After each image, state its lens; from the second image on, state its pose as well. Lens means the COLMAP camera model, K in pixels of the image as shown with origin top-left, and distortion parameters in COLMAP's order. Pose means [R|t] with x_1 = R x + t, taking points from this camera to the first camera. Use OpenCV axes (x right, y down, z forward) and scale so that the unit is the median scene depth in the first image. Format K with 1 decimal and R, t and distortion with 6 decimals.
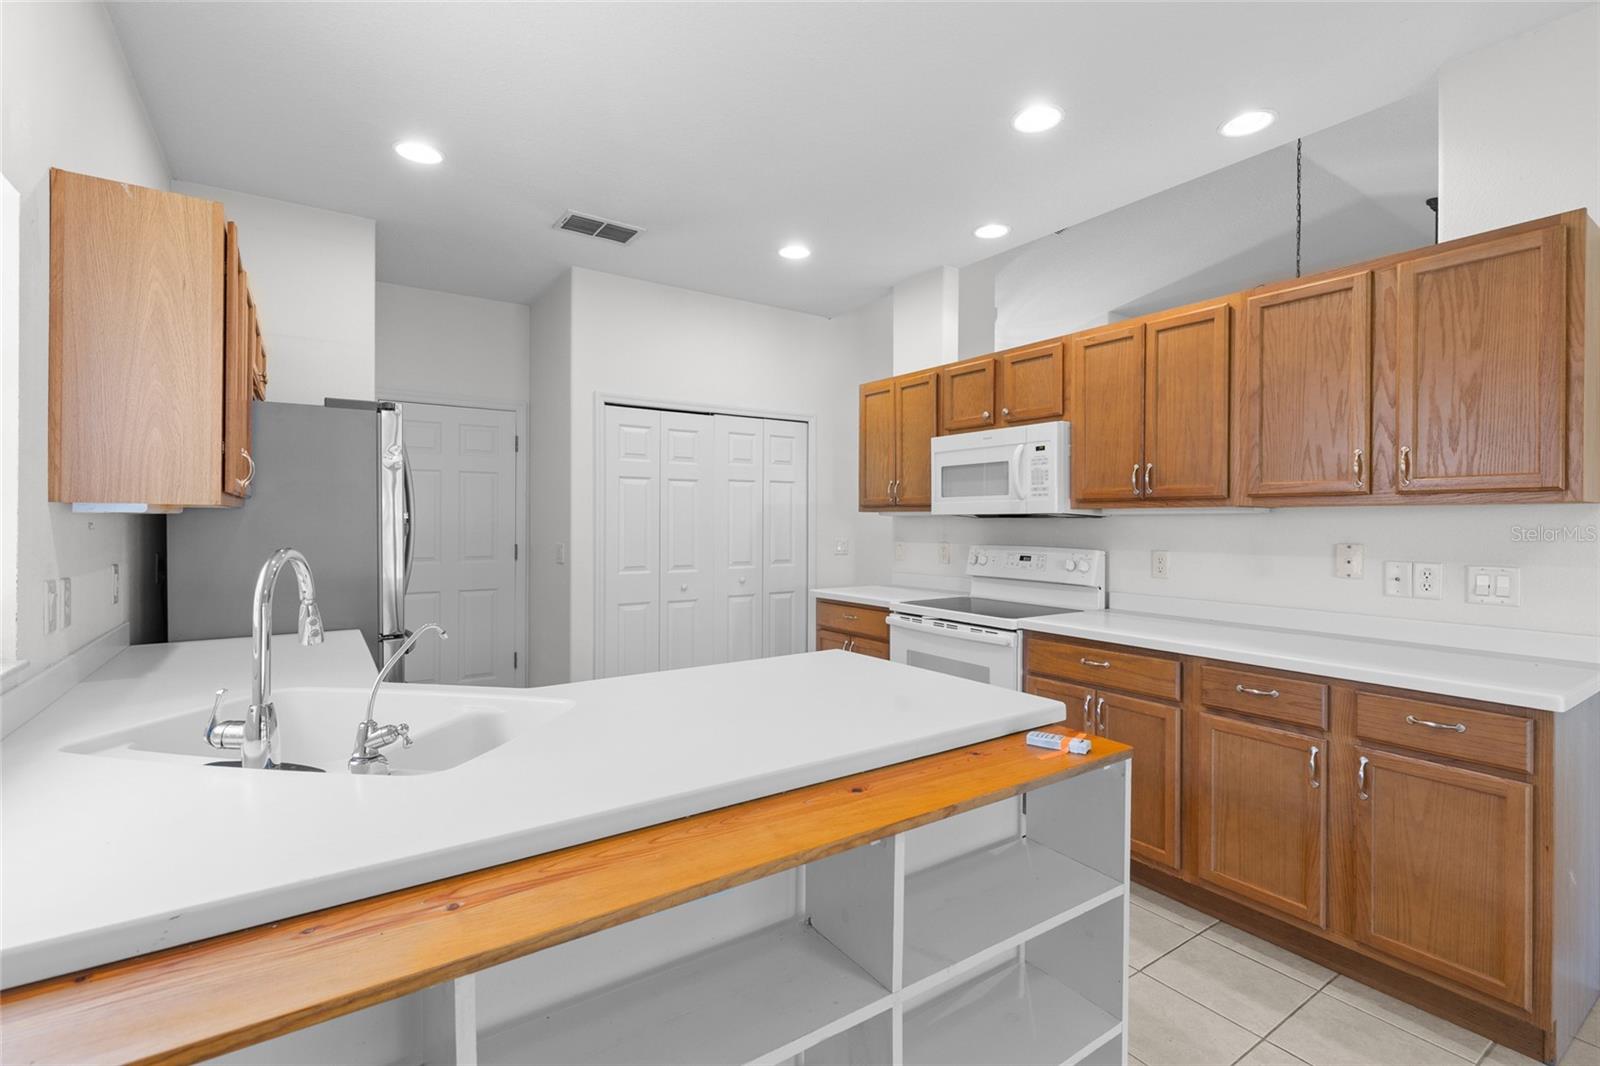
lens RADIAL K [[724.2, 0, 799.3], [0, 724.2, 523.7], [0, 0, 1]] dist [0.008477, -0.002421]
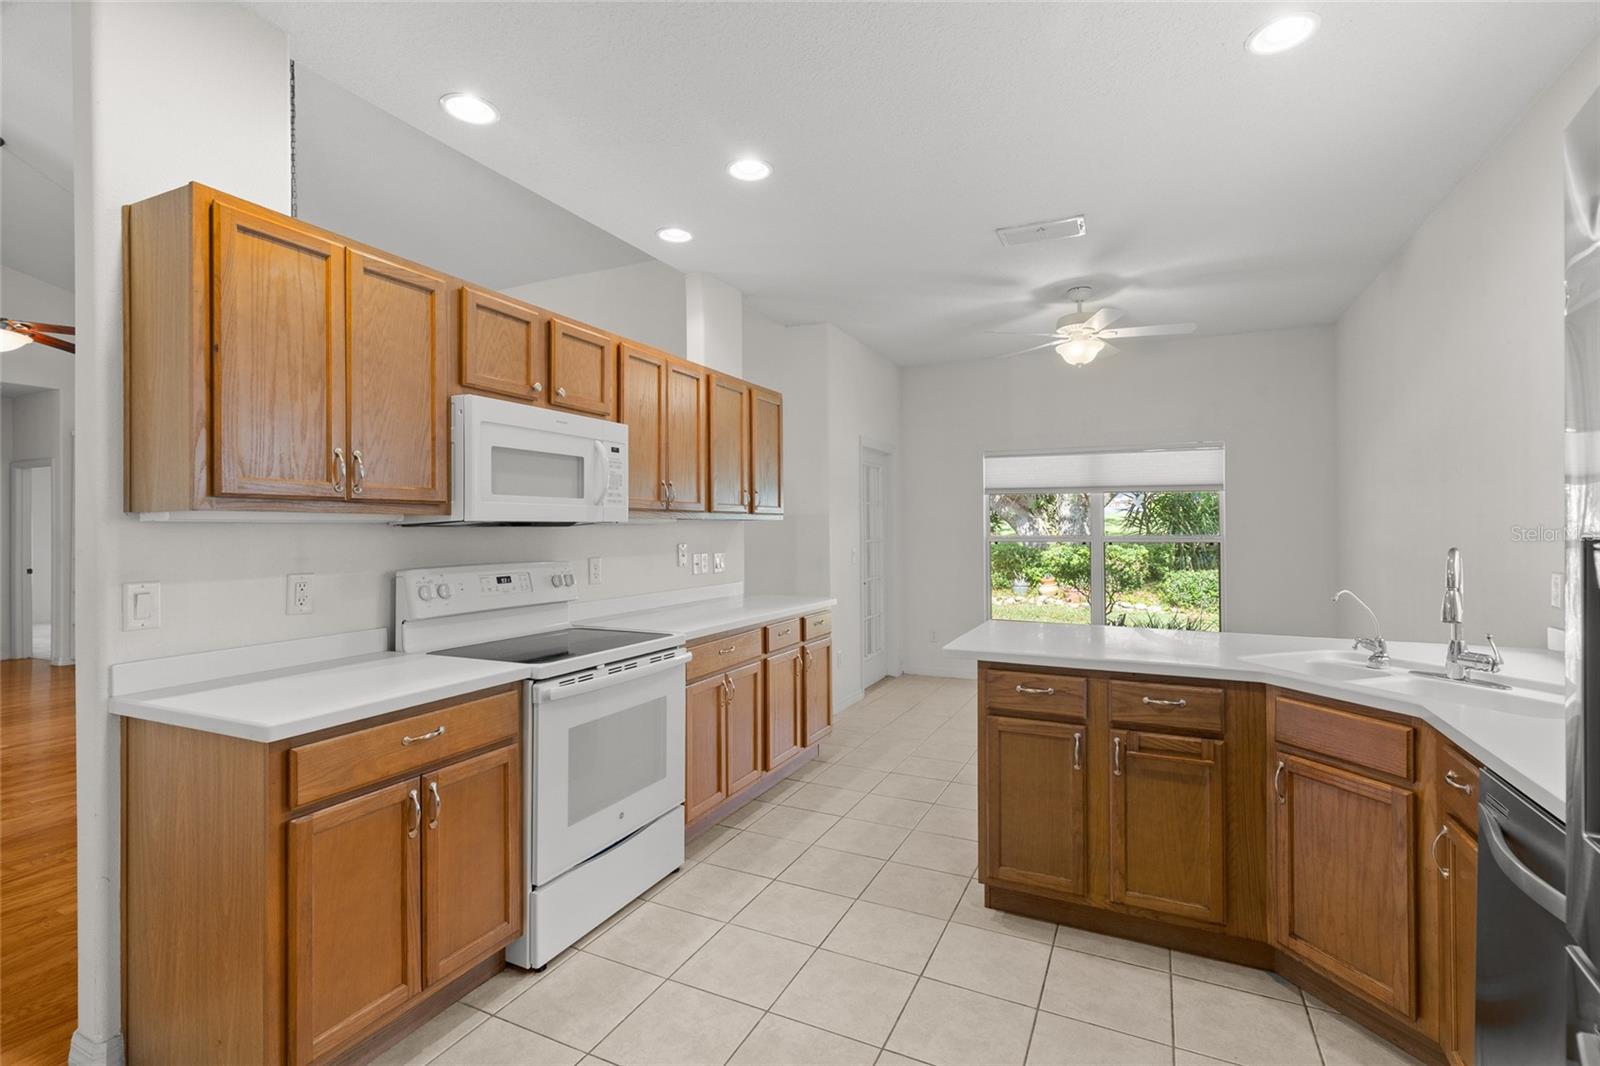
lens RADIAL K [[724.2, 0, 810.7], [0, 724.2, 527.3], [0, 0, 1]] dist [0.008477, -0.002421]
pose [[-0.506636, 0.002075, 0.862158, -0.649990], [0.007339, 0.999971, 0.001906, -0.008450], [-0.862129, 0.007293, -0.506637, 1.423350]]
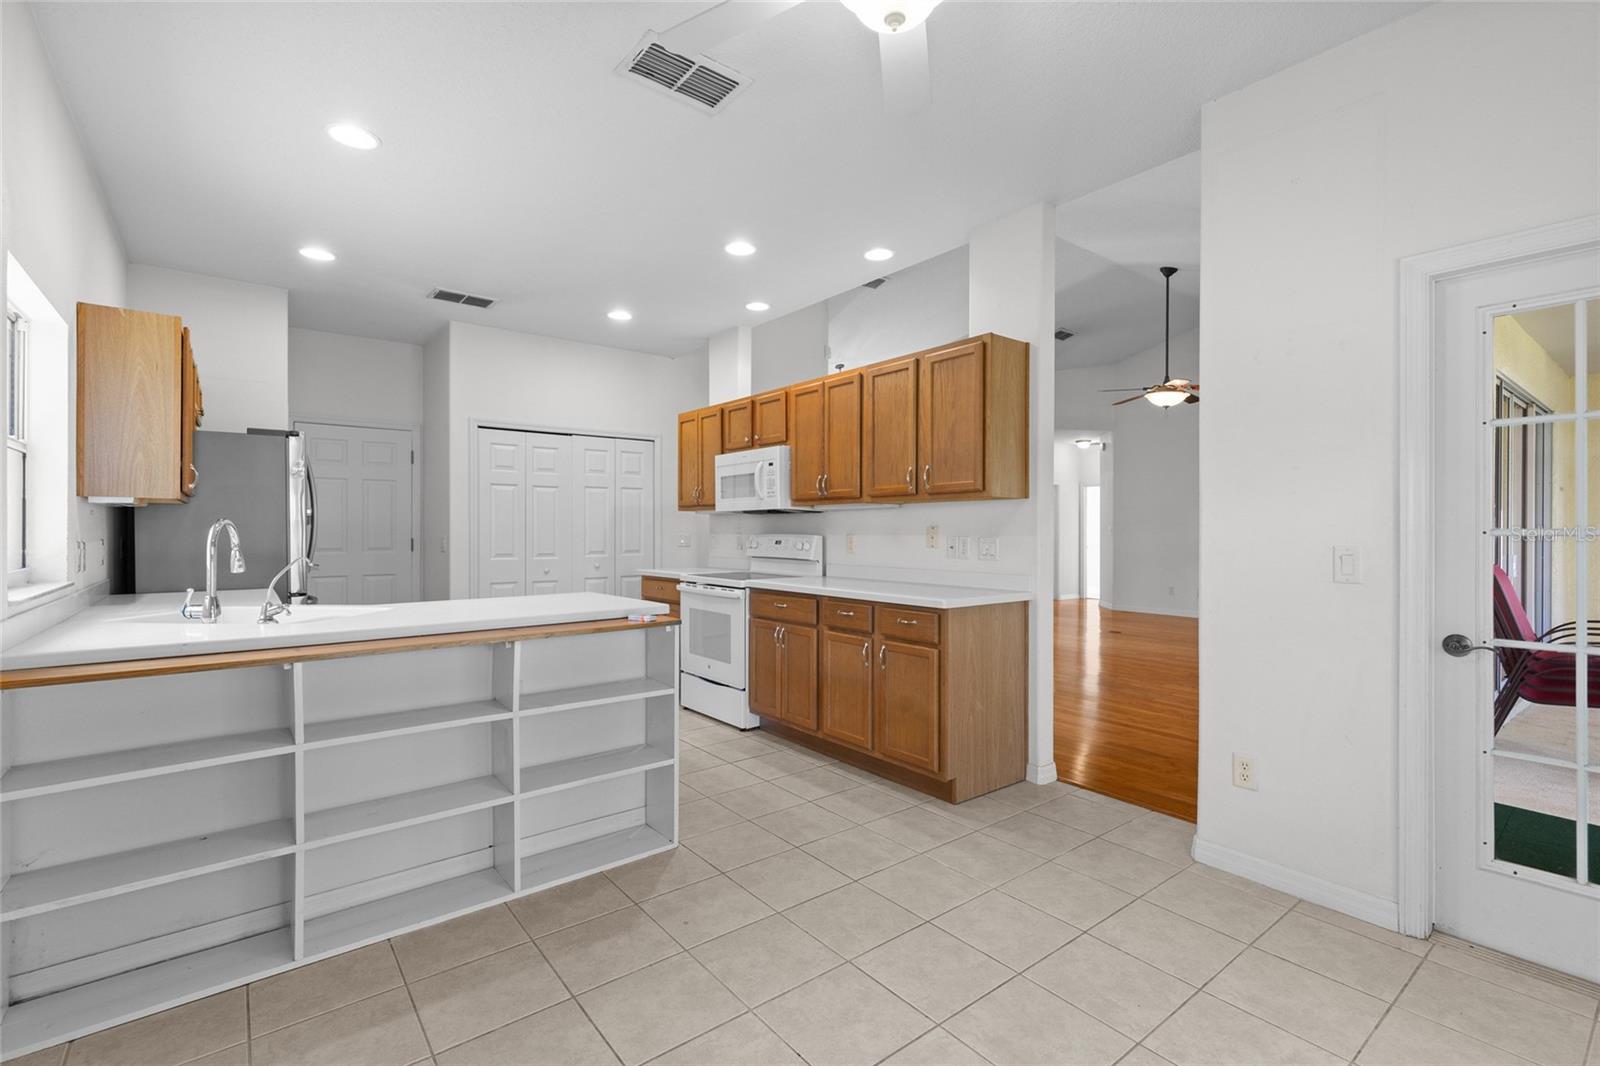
lens RADIAL K [[724.2, 0, 806.3], [0, 724.2, 533.1], [0, 0, 1]] dist [0.008477, -0.002421]
pose [[0.997373, -0.003432, 0.072351, 0.339241], [0.003453, 0.999994, -0.000161, 0.038721], [-0.072350, 0.000411, 0.997379, -0.505945]]
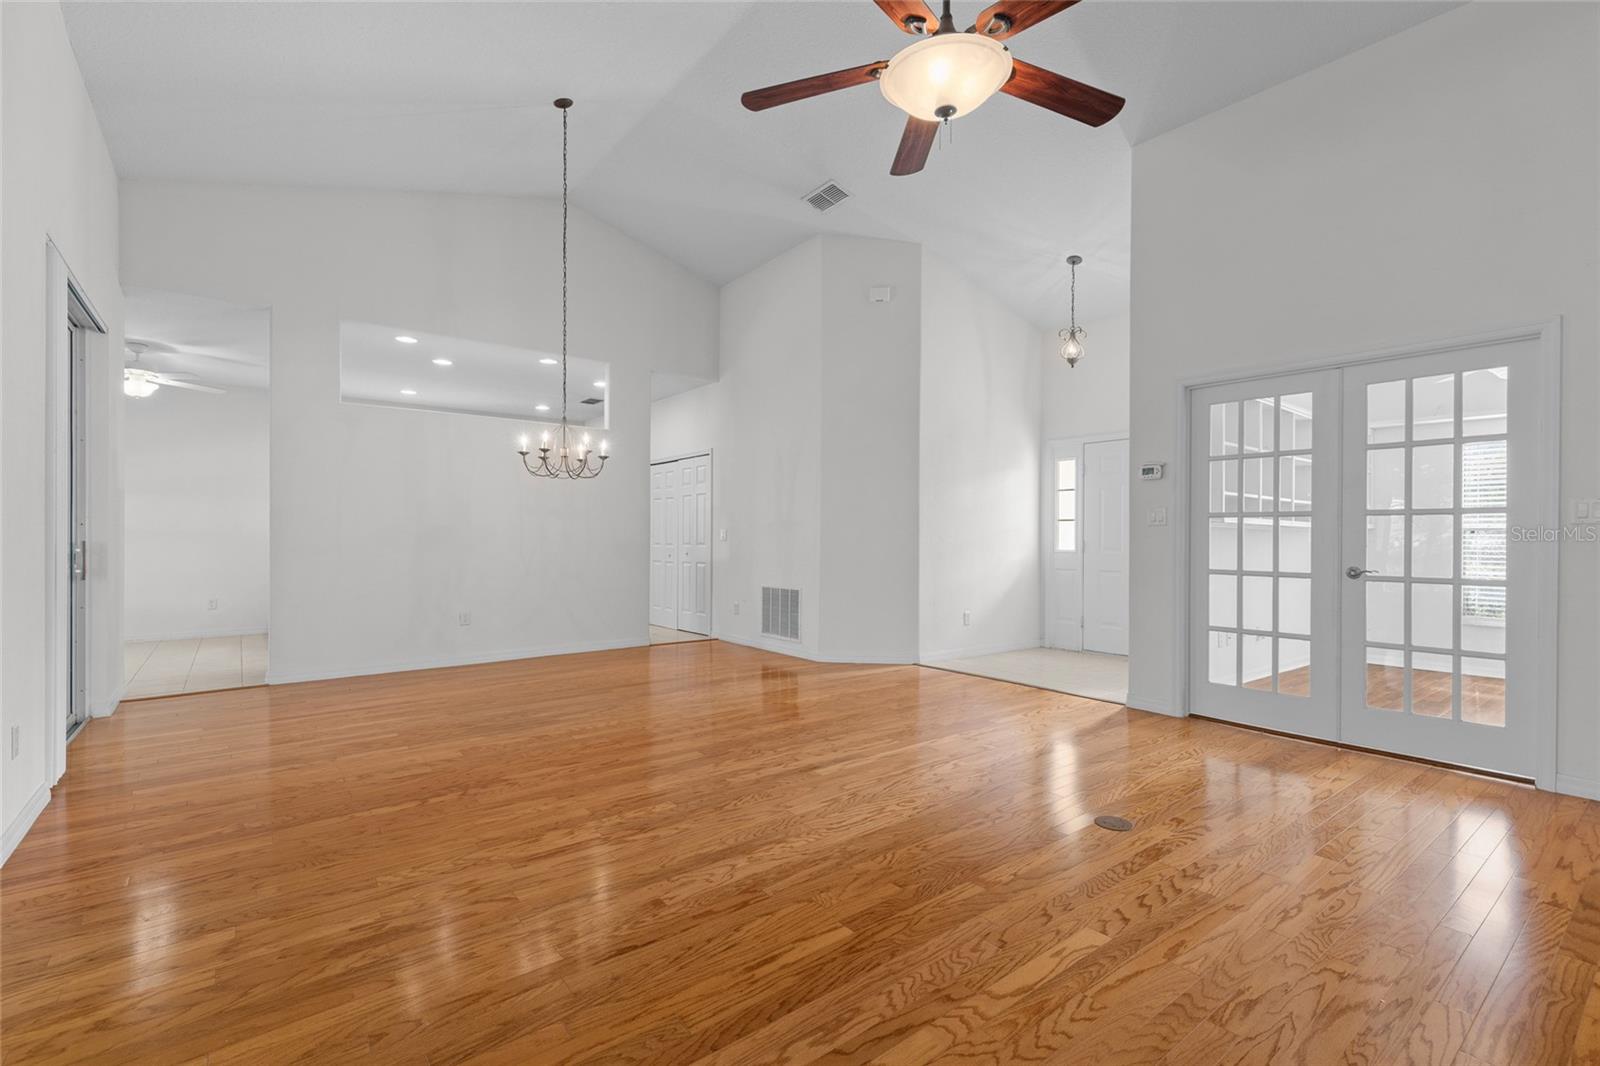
lens RADIAL K [[724.2, 0, 804.5], [0, 724.2, 535.5], [0, 0, 1]] dist [0.008477, -0.002421]
pose [[0.062032, -0.005864, -0.998057, 2.918108], [-0.005628, 0.999965, -0.006225, 0.080436], [0.998058, 0.006003, 0.061996, 2.054383]]
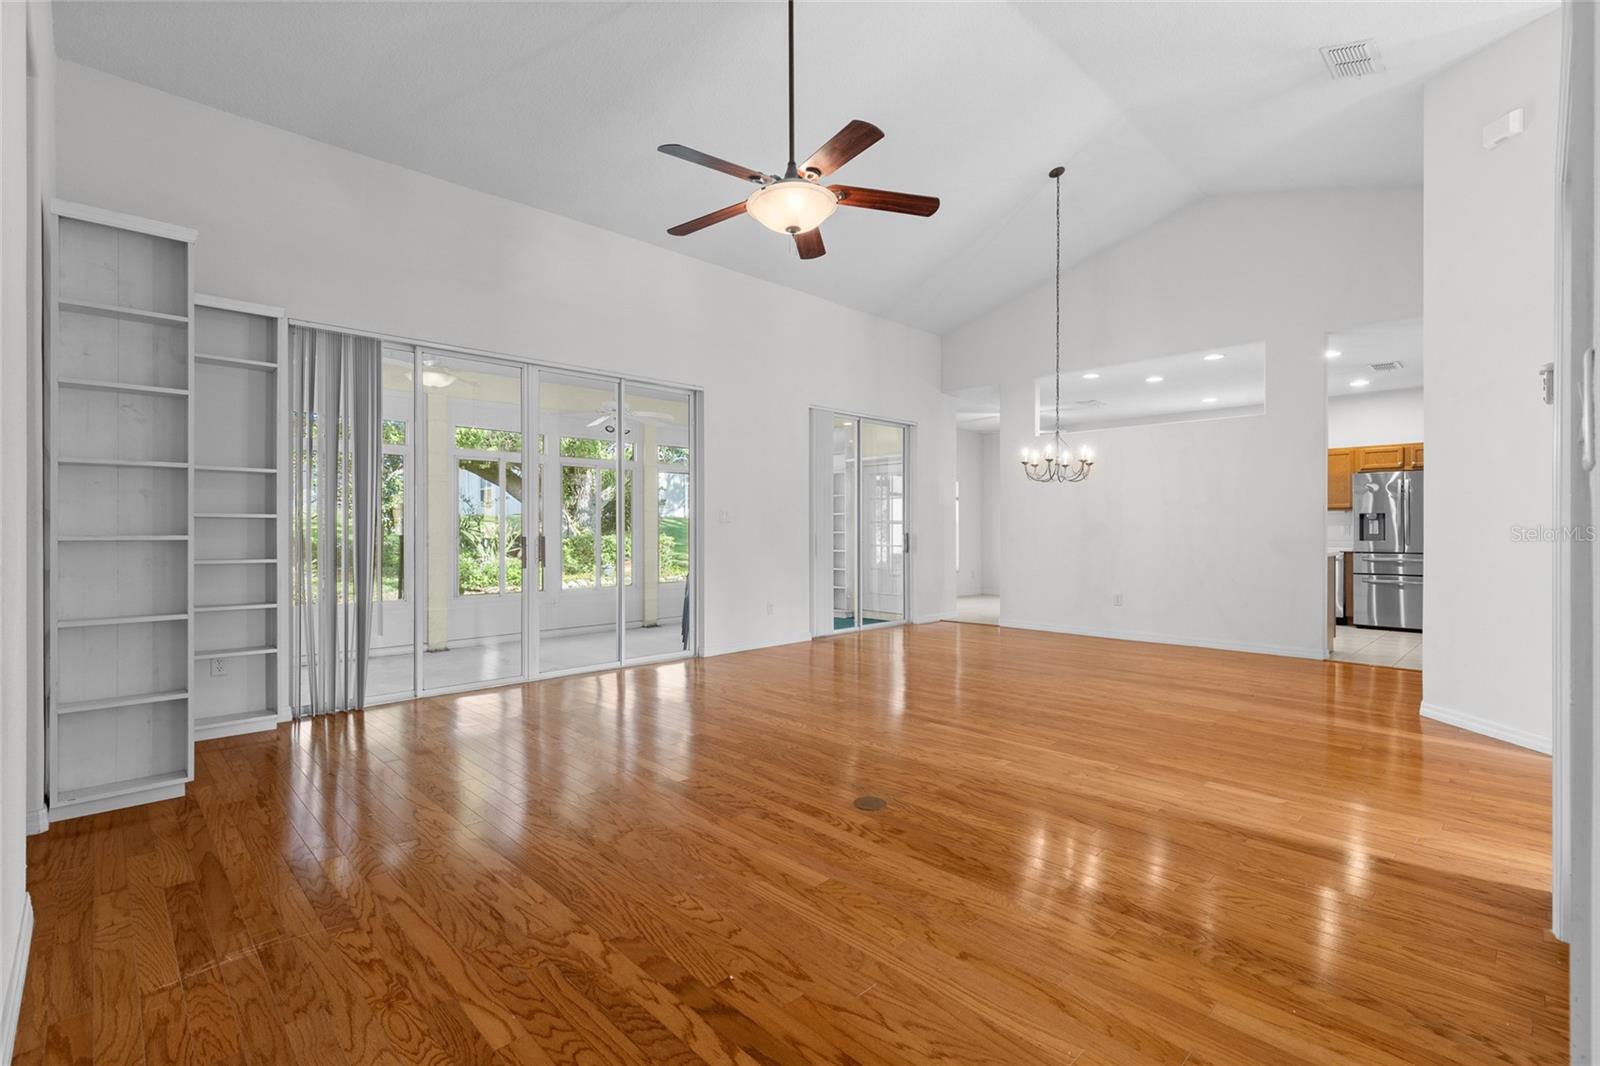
lens RADIAL K [[724.2, 0, 798.9], [0, 724.2, 529.8], [0, 0, 1]] dist [0.008477, -0.002421]
pose [[-0.986380, -0.004985, -0.164410, 2.203289], [-0.005728, 0.999975, 0.004044, 0.068996], [0.164386, 0.004931, -0.986384, 3.593391]]
